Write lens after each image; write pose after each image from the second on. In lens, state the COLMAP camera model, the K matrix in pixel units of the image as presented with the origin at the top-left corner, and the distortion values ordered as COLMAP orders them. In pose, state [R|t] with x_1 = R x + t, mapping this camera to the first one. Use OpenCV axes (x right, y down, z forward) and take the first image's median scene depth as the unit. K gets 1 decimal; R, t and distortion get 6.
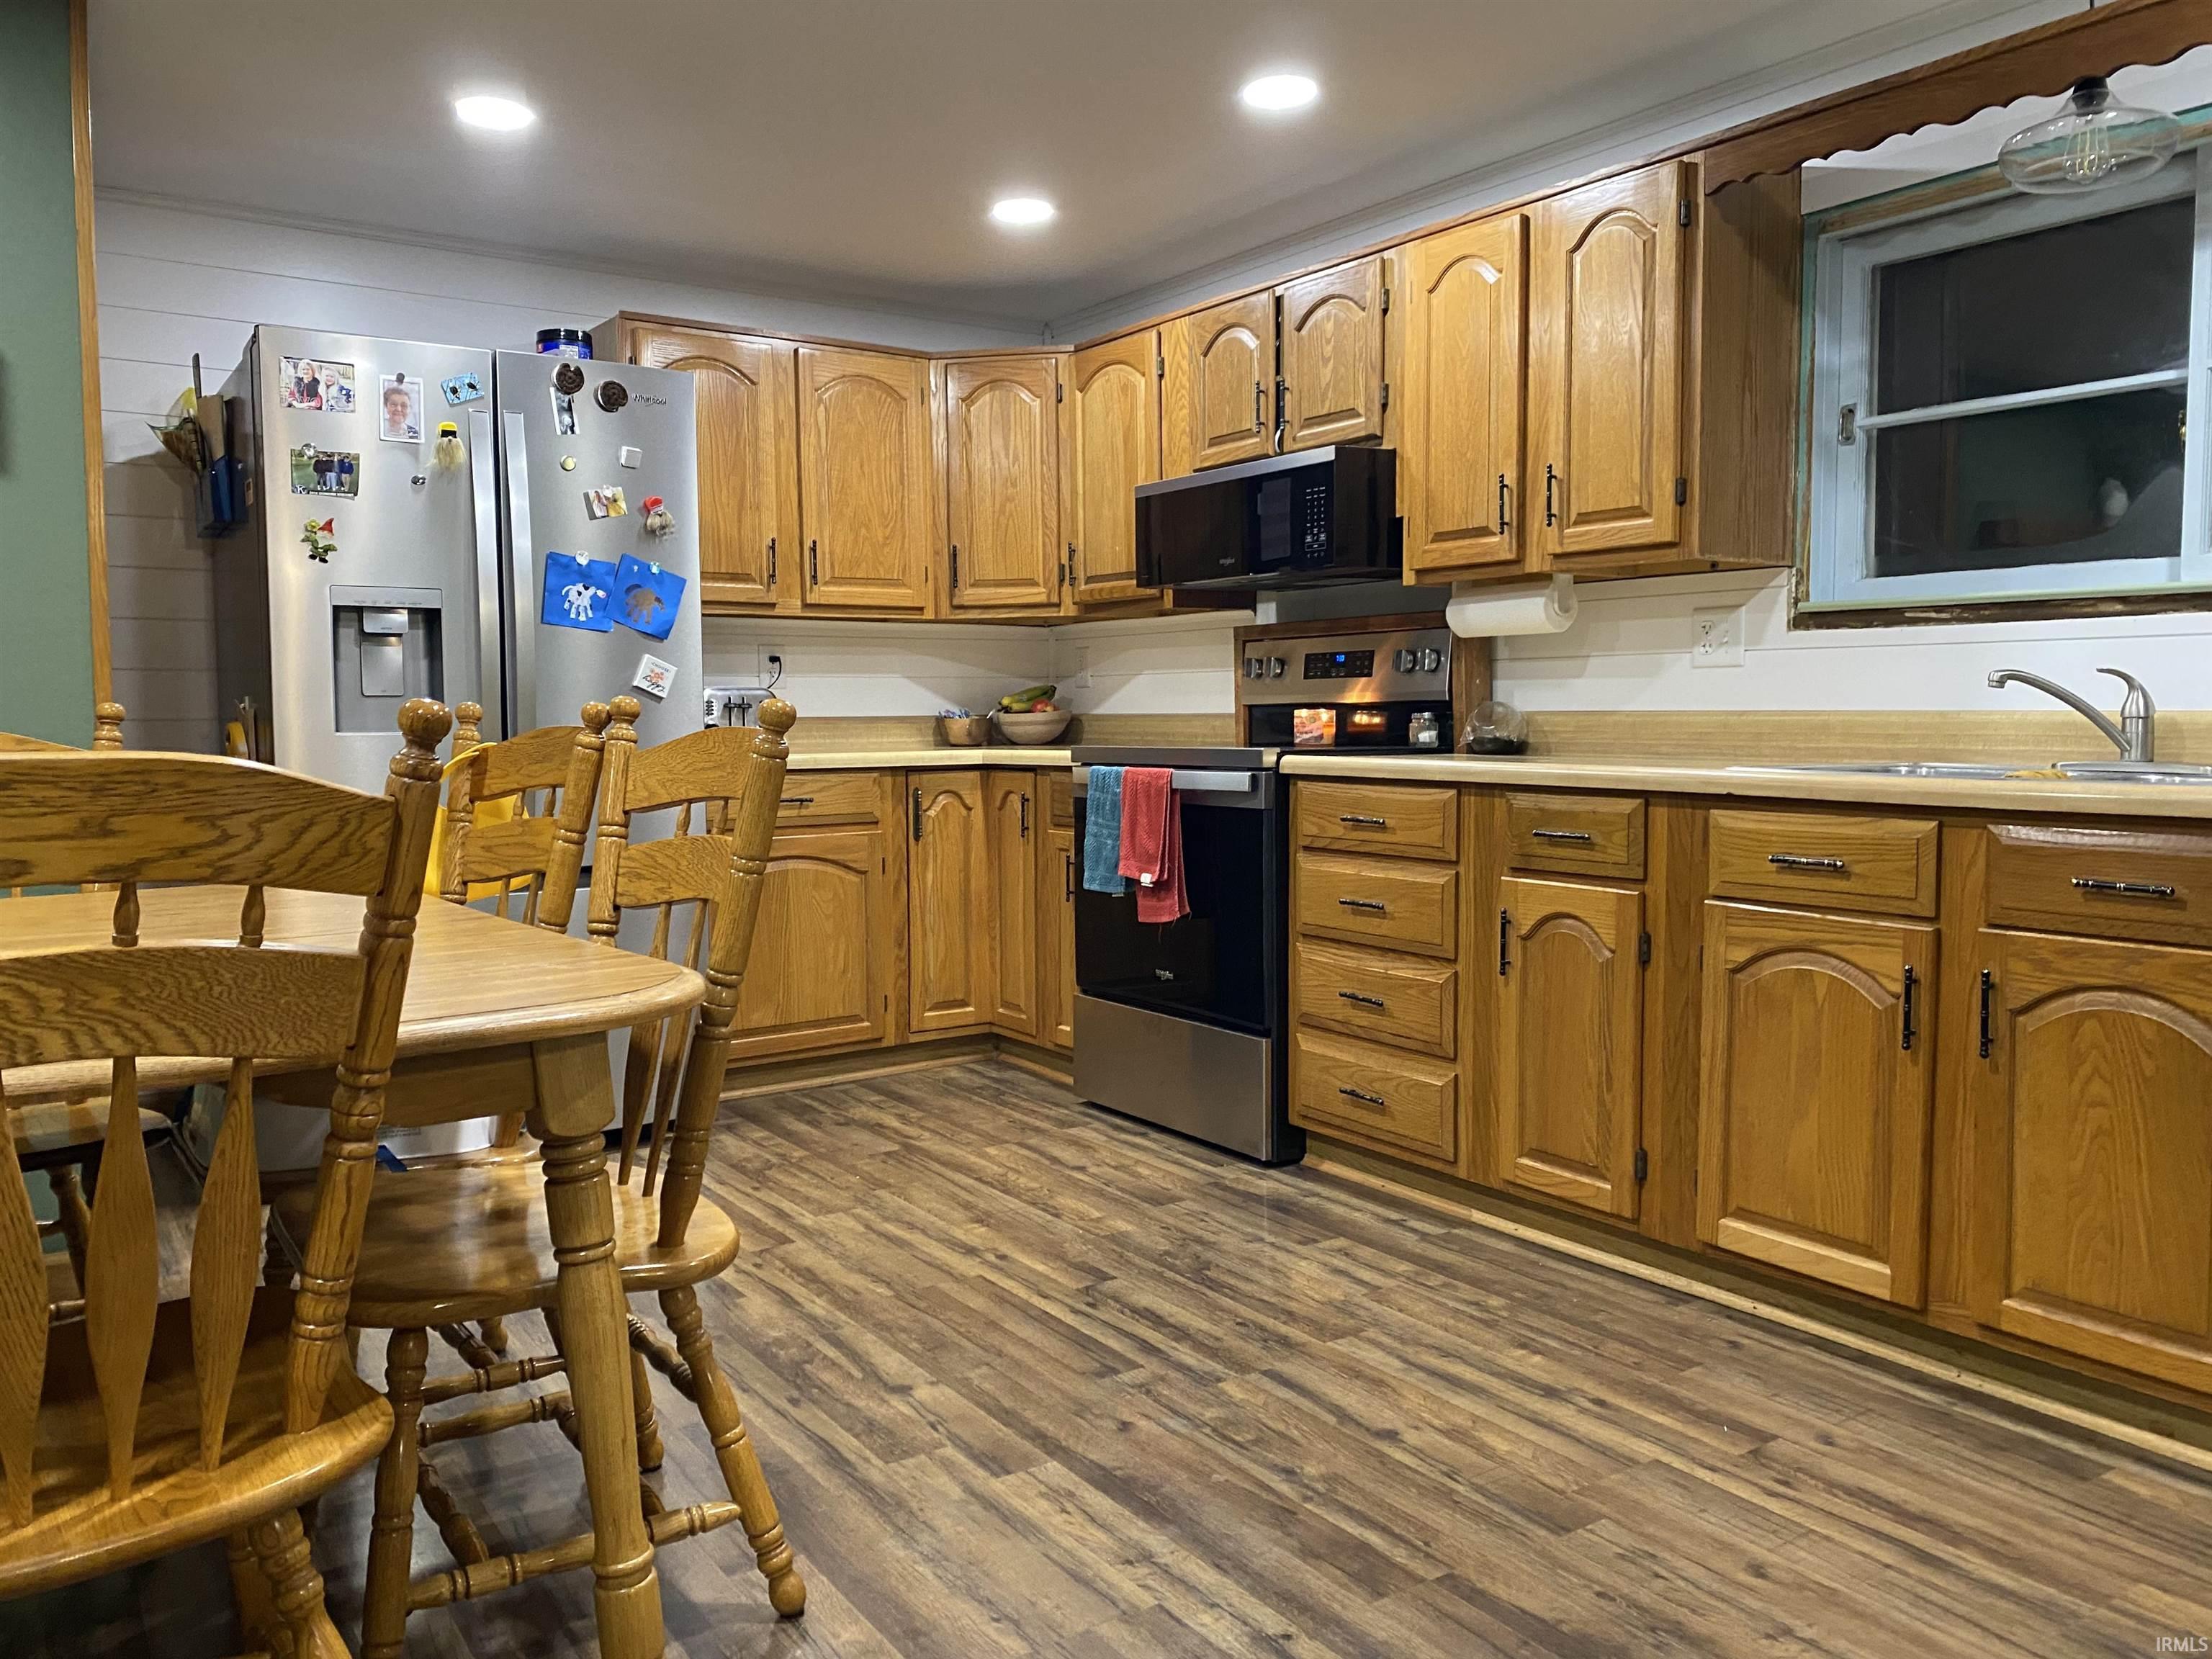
lens RADIAL K [[1648.9, 0, 1106.0], [0, 1648.9, 829.5], [0, 0, 1]] dist [0.112519, -0.195451]
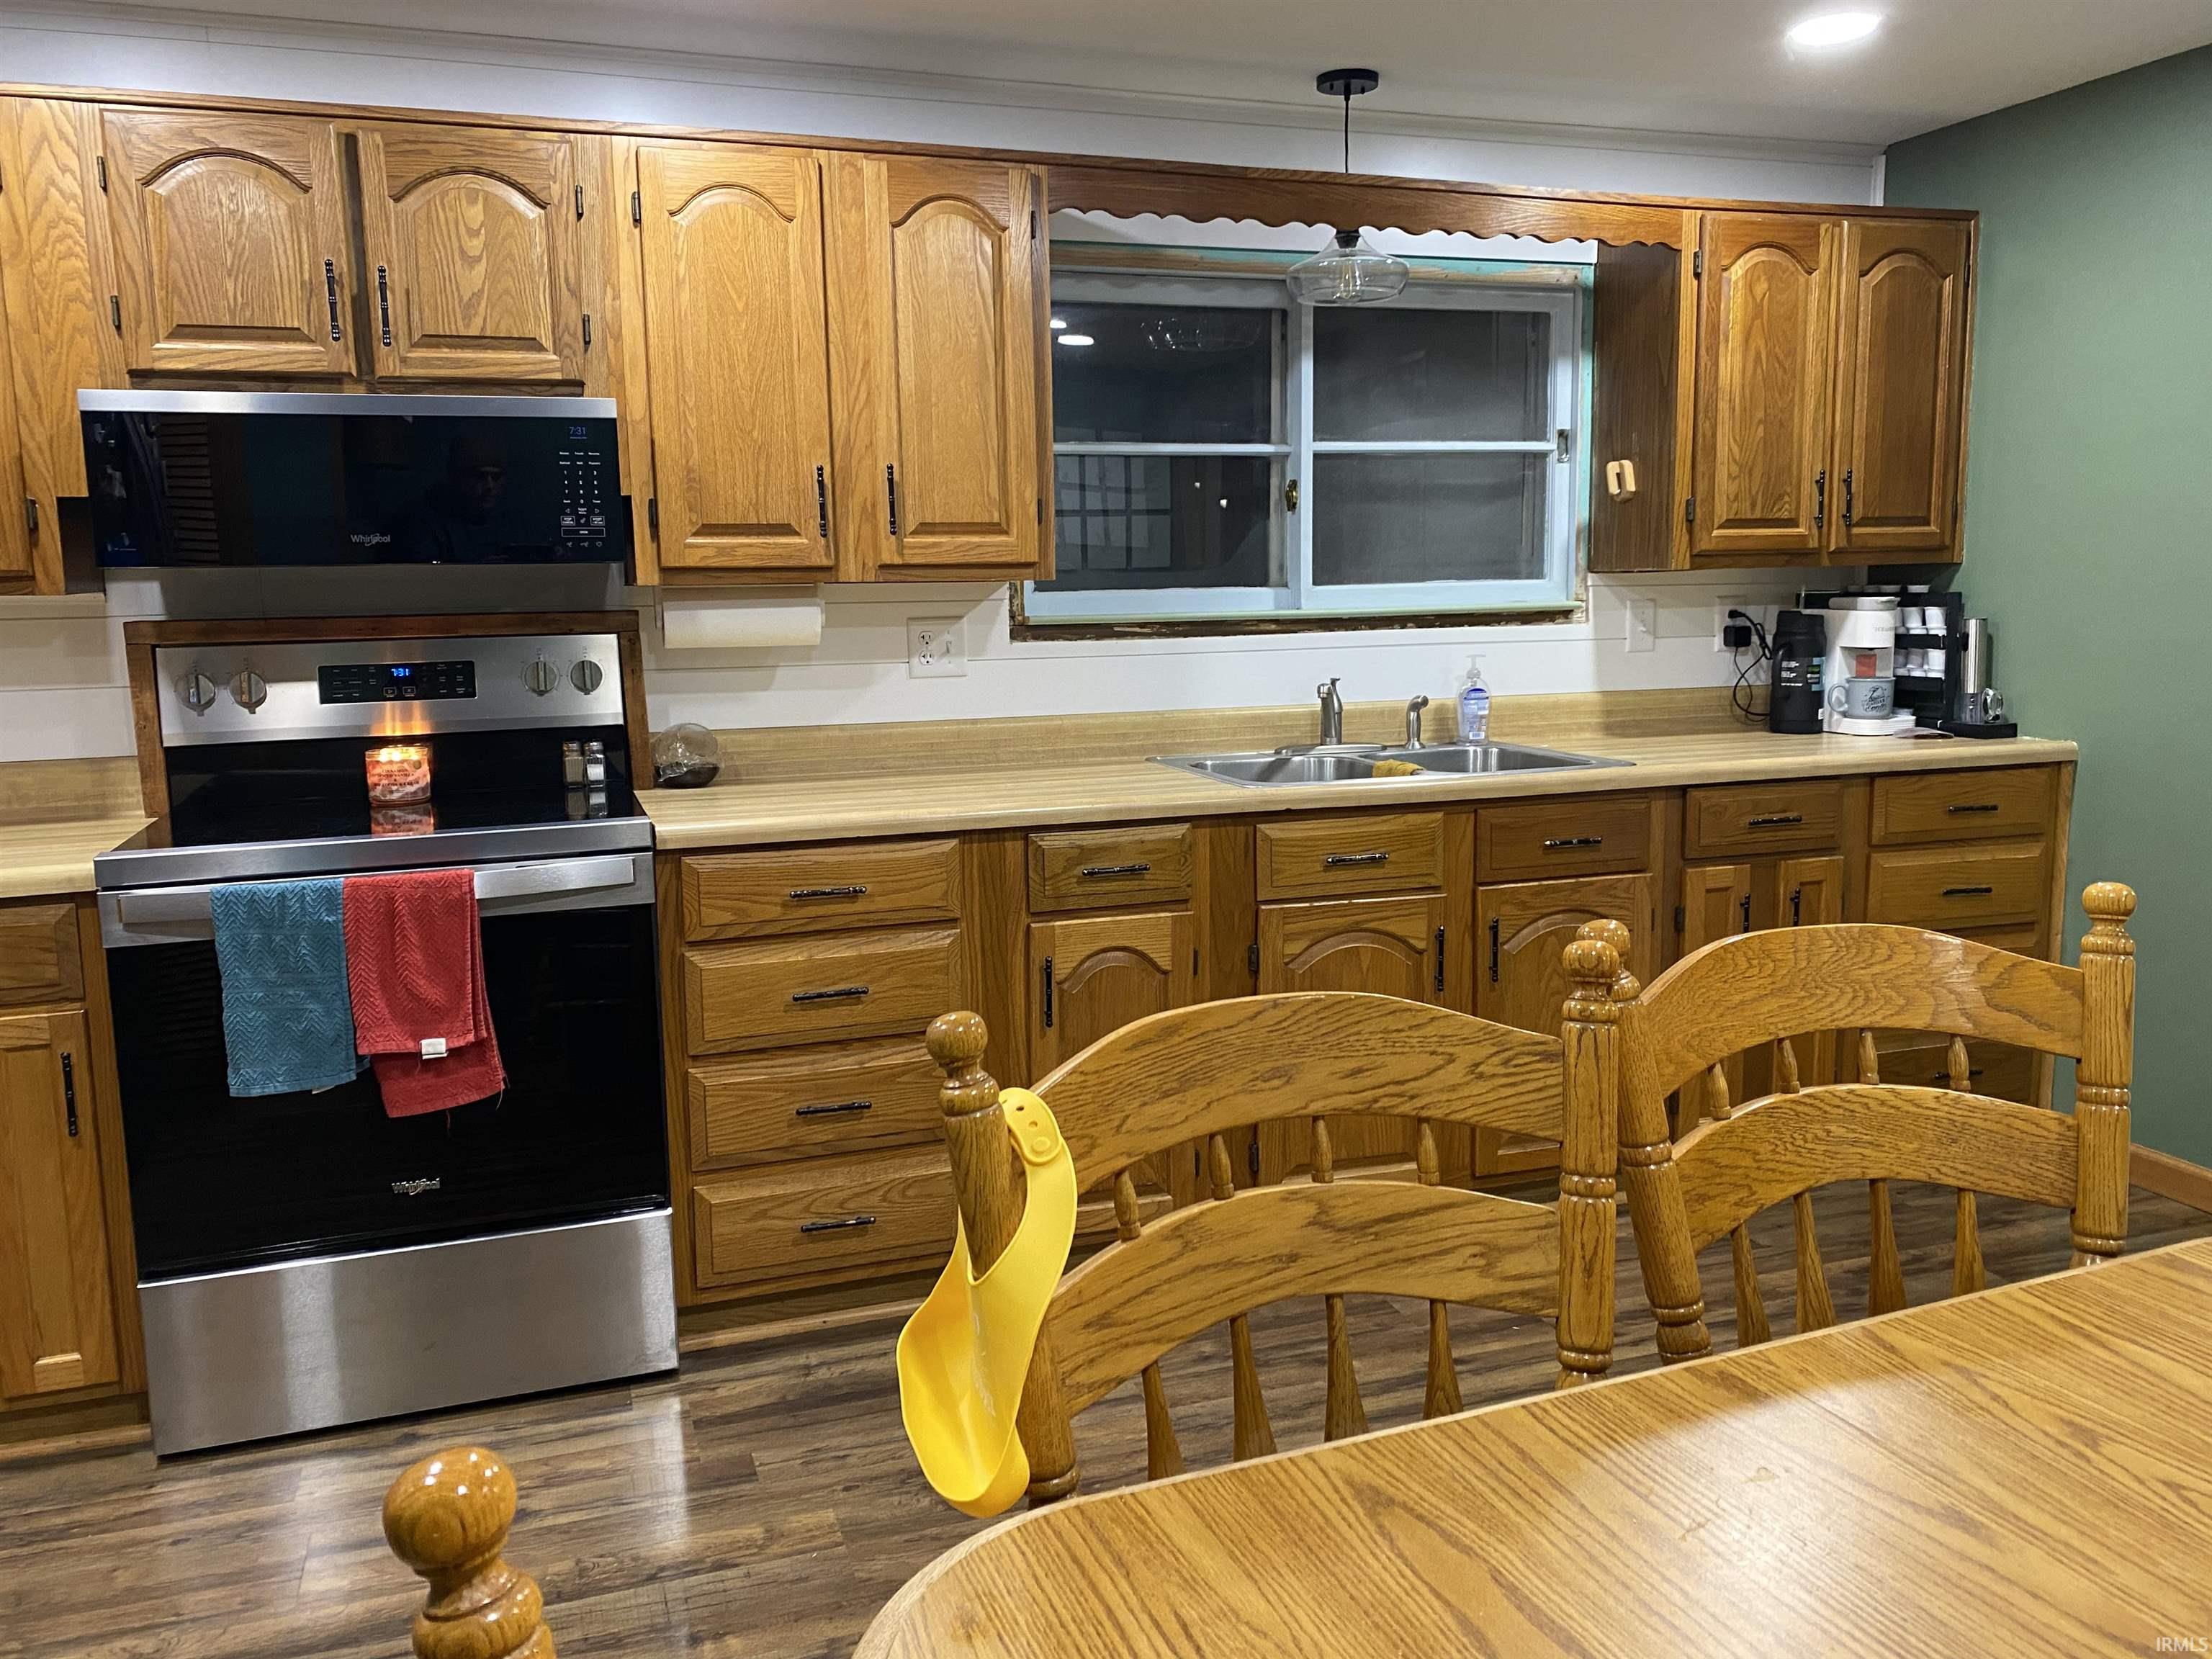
lens RADIAL K [[1680.0, 0, 1096.3], [0, 1680.0, 789.7], [0, 0, 1]] dist [0.031517, -0.031123]
pose [[0.266853, -0.123018, 0.955854, -0.567122], [0.083755, 0.991027, 0.104163, -0.124884], [-0.960091, 0.052261, 0.274762, 0.625027]]
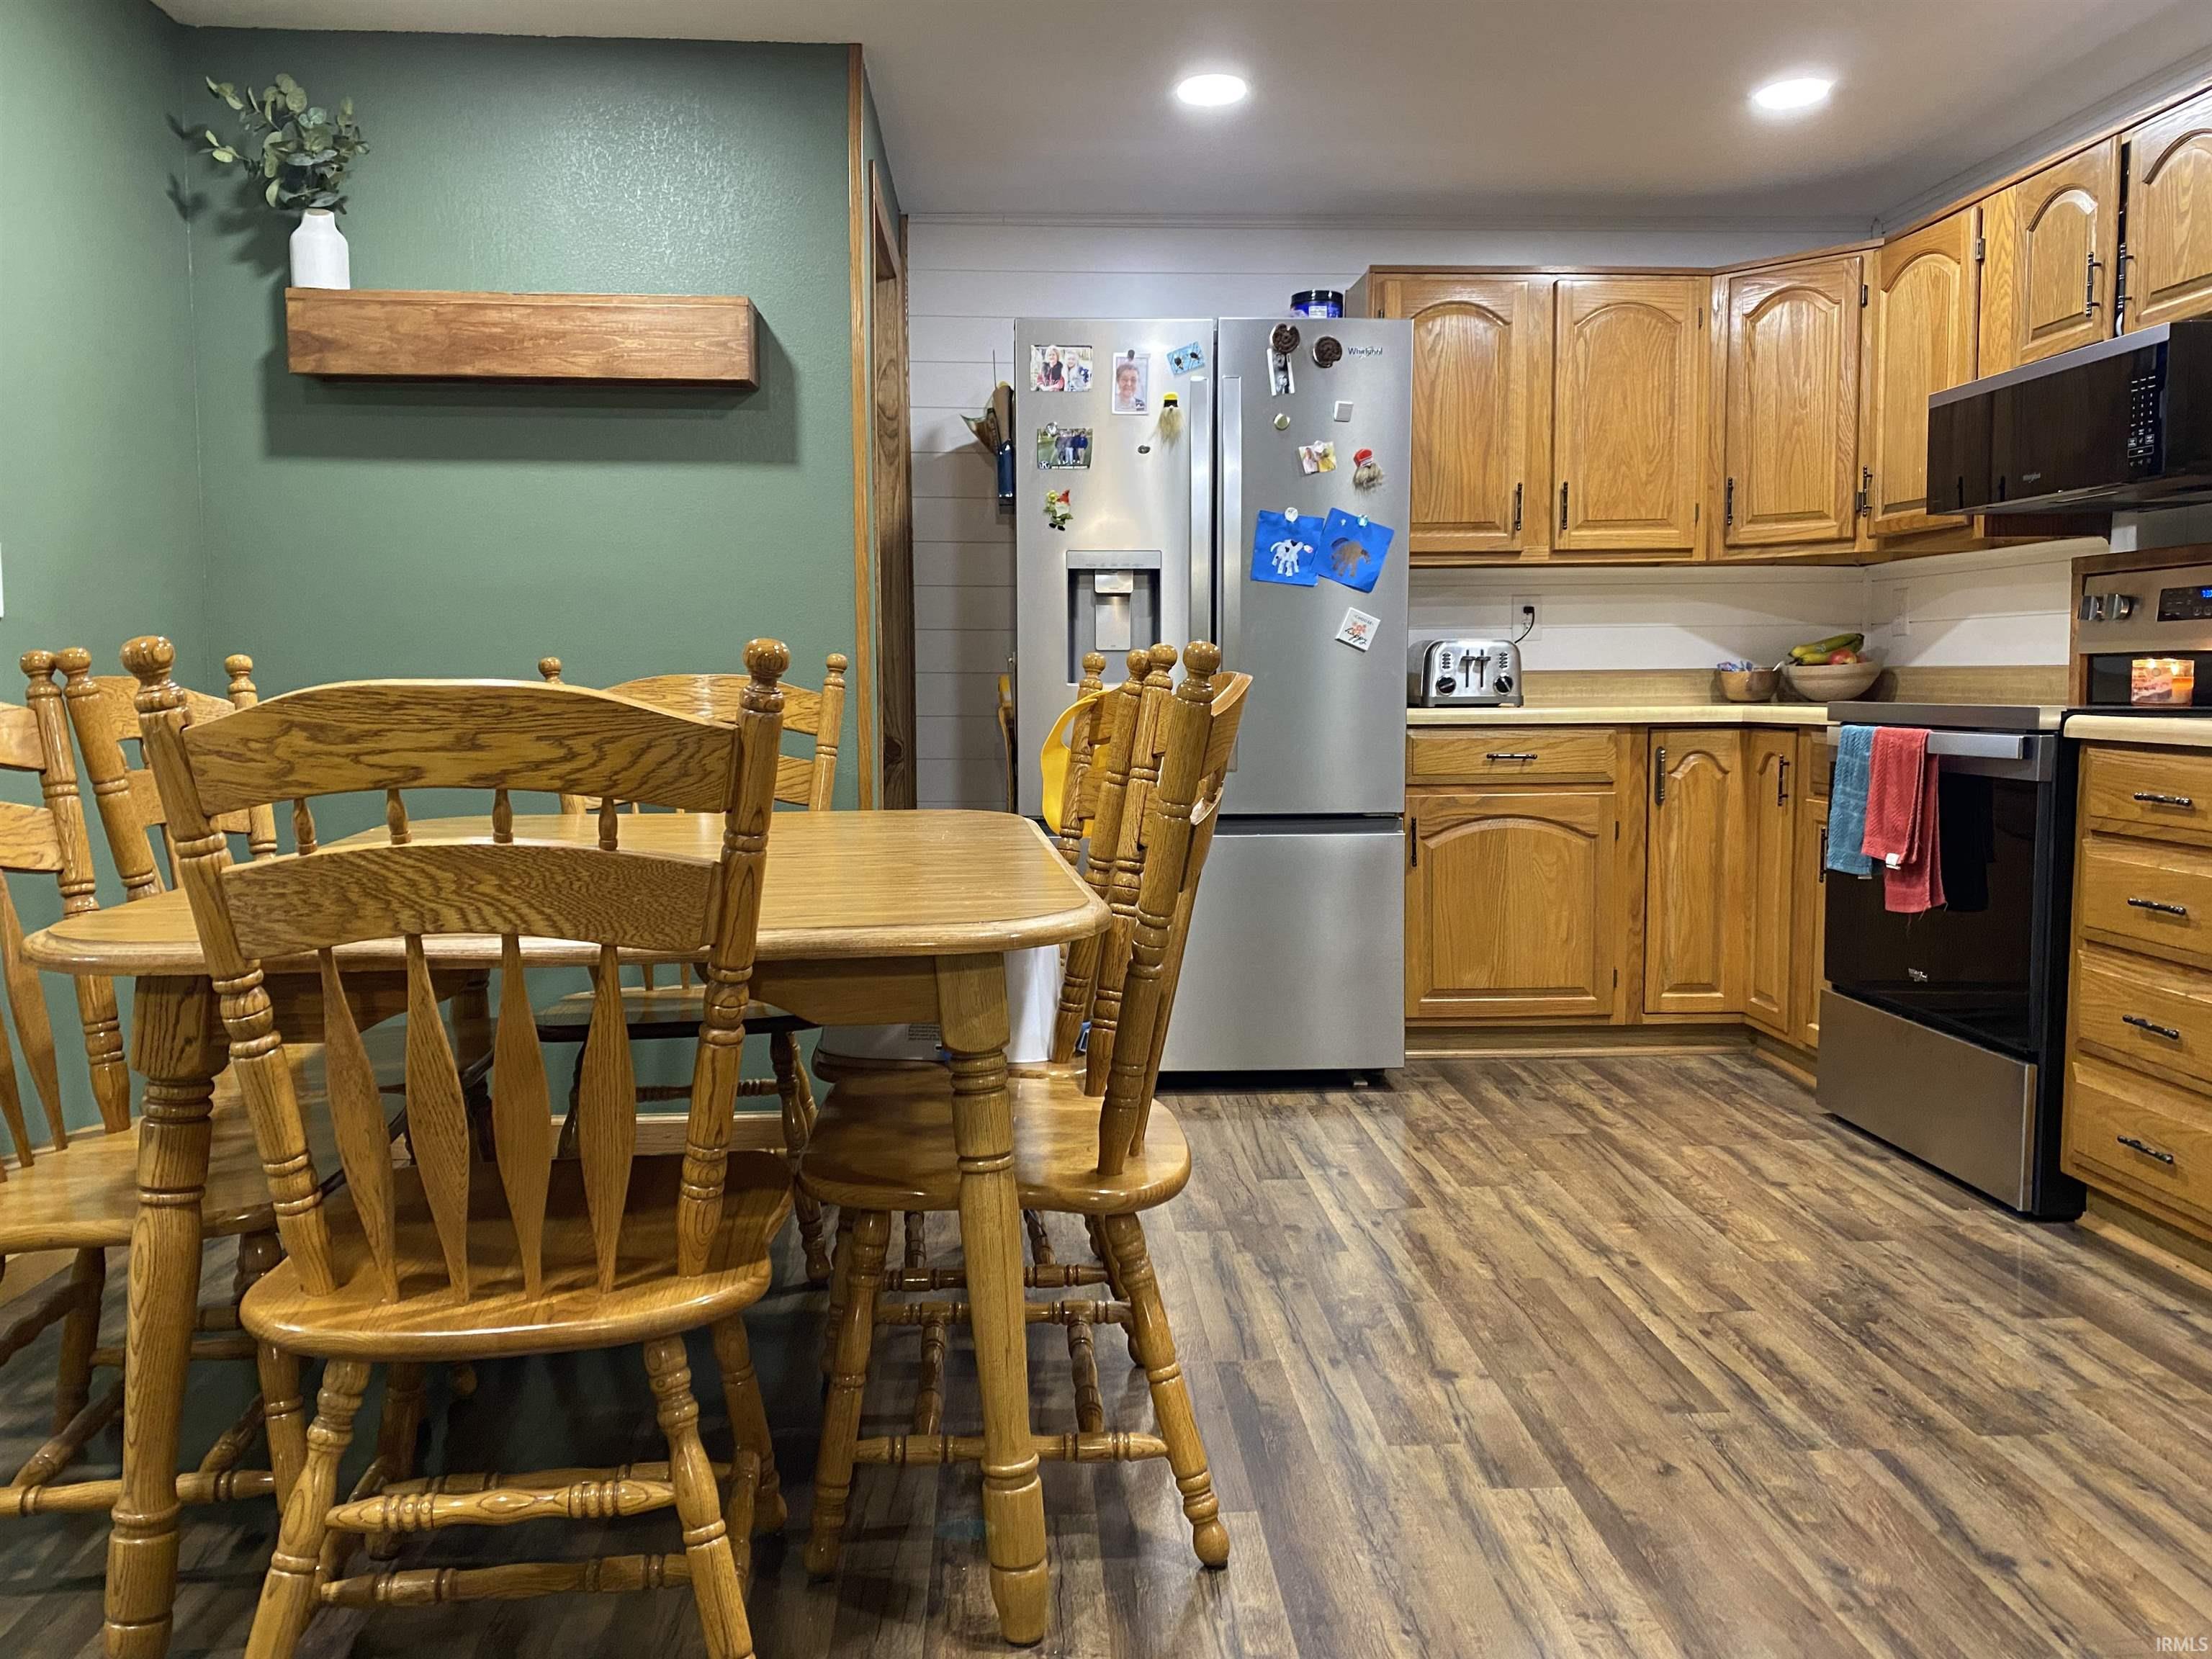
lens RADIAL K [[1663.2, 0, 1106.0], [0, 1663.2, 829.5], [0, 0, 1]] dist [0.016476, -0.029685]
pose [[0.852638, 0.050553, -0.520050, 0.134768], [-0.038415, 0.998680, 0.034097, 0.000939], [0.521088, -0.009094, 0.853455, 0.066894]]
